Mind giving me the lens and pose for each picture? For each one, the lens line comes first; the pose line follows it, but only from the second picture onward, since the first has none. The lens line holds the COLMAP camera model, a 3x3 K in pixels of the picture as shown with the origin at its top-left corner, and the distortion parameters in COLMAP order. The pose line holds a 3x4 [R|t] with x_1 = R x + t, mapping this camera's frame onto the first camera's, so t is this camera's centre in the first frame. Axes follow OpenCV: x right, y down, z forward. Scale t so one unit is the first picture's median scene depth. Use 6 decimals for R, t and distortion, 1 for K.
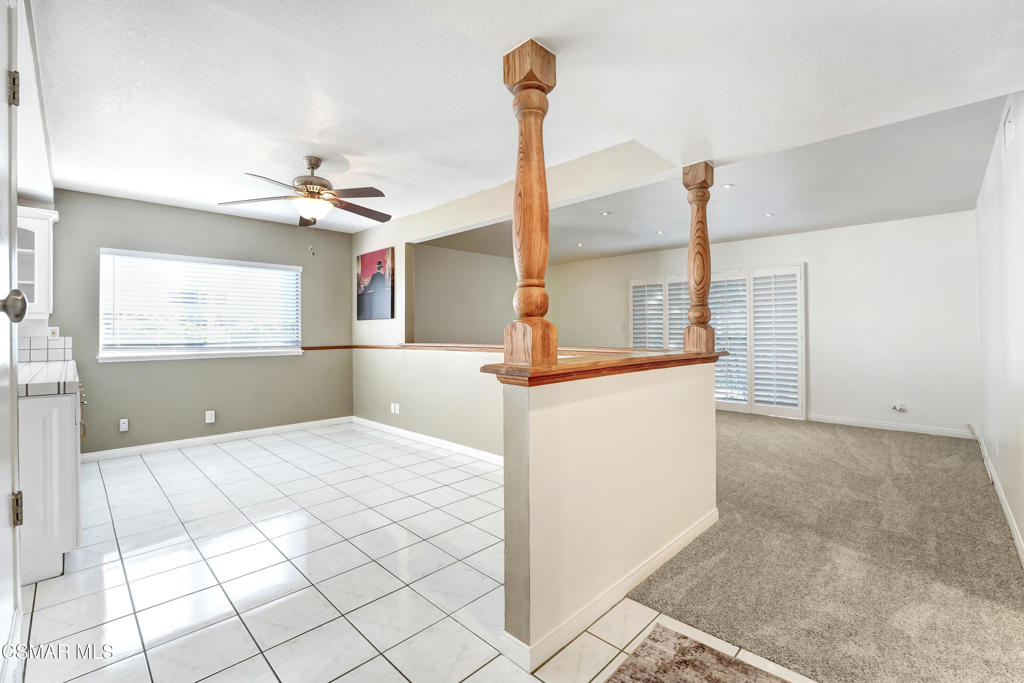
lens RADIAL K [[446.2, 0, 511.8], [0, 446.2, 332.3], [0, 0, 1]] dist [-0.013617, -0.000448]
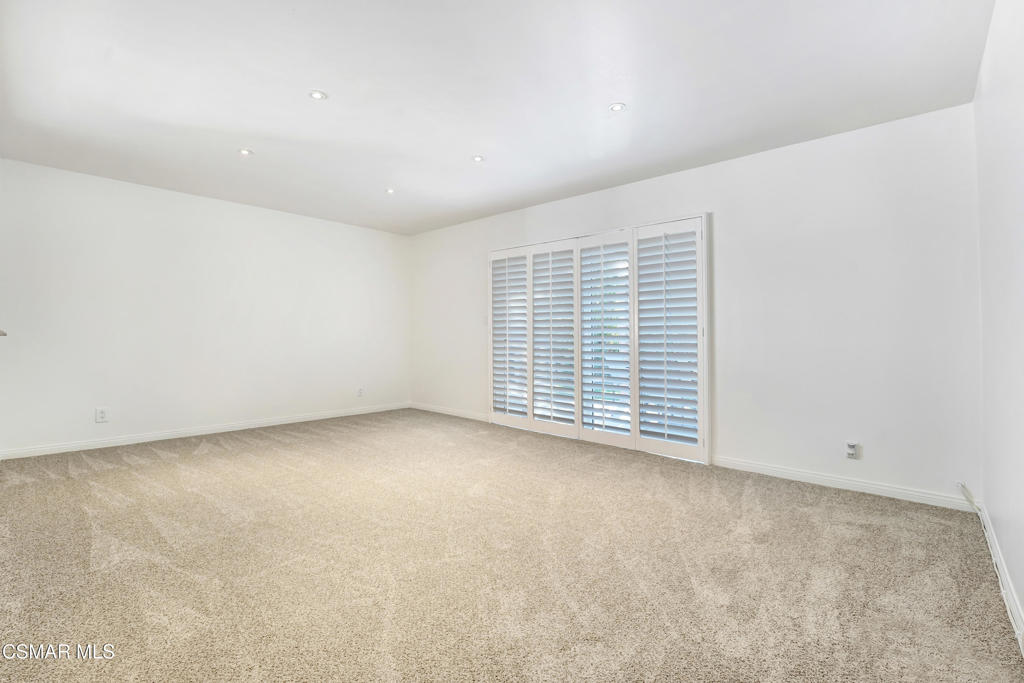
lens RADIAL K [[461.9, 0, 514.5], [0, 461.9, 333.7], [0, 0, 1]] dist [-0.018357, -0.000009]
pose [[0.998625, 0.001469, 0.052398, 0.352560], [-0.001519, 0.999998, 0.000927, 0.013197], [-0.052397, -0.001006, 0.998626, 0.364979]]
